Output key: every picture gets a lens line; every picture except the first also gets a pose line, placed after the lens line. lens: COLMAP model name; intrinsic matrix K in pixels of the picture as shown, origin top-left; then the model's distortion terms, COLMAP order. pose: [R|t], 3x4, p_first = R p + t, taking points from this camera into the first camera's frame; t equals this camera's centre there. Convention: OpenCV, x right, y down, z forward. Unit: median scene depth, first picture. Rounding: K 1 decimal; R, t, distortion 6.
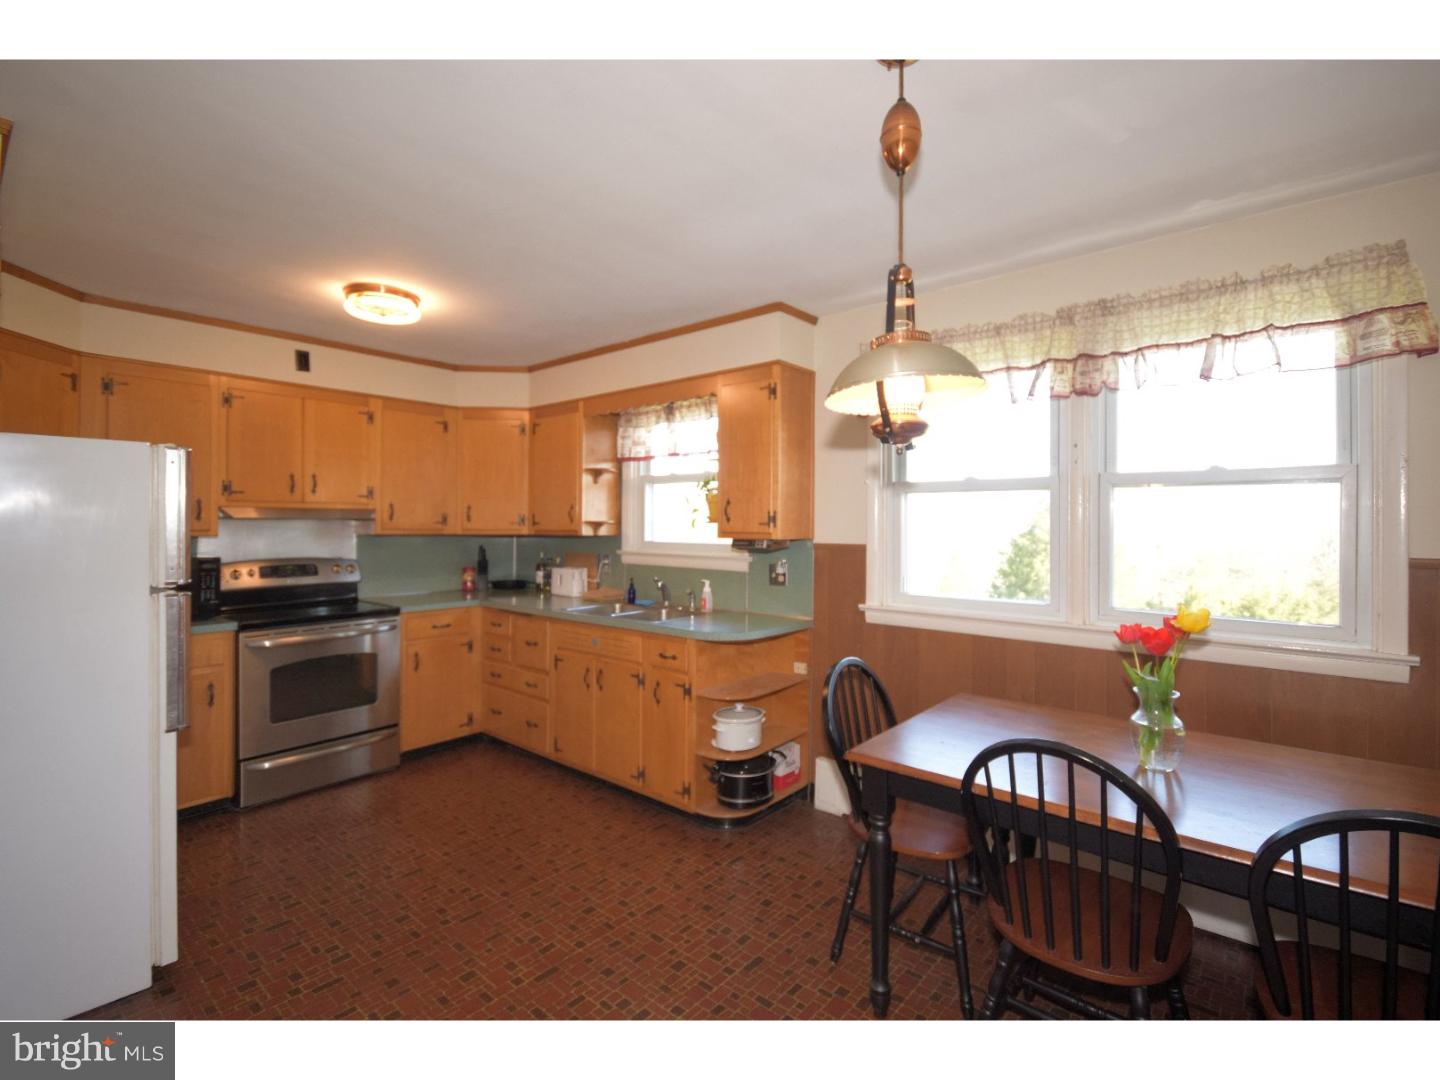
lens RADIAL K [[665.0, 0, 721.7], [0, 665.0, 521.8], [0, 0, 1]] dist [-0.000036, -0.000009]
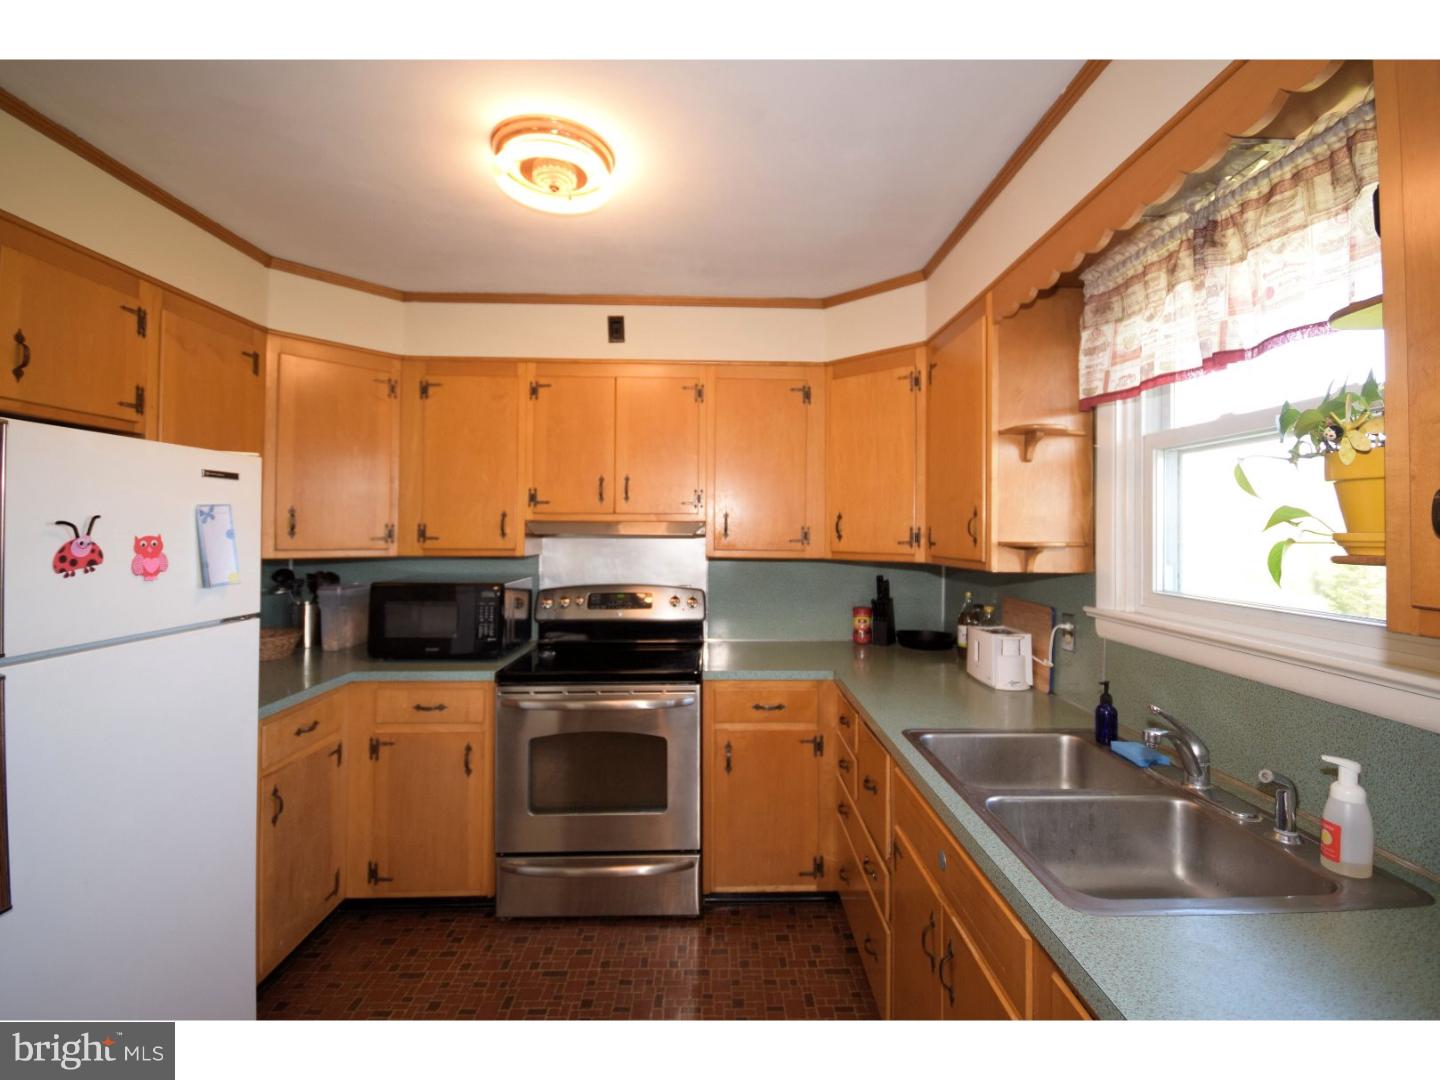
lens RADIAL K [[643.5, 0, 728.3], [0, 643.5, 521.2], [0, 0, 1]] dist [-0.007020, -0.000705]
pose [[0.672587, -0.011043, -0.739936, 0.002718], [-0.001466, 0.999867, -0.016254, -0.007882], [0.740017, 0.012017, 0.672481, 0.545729]]
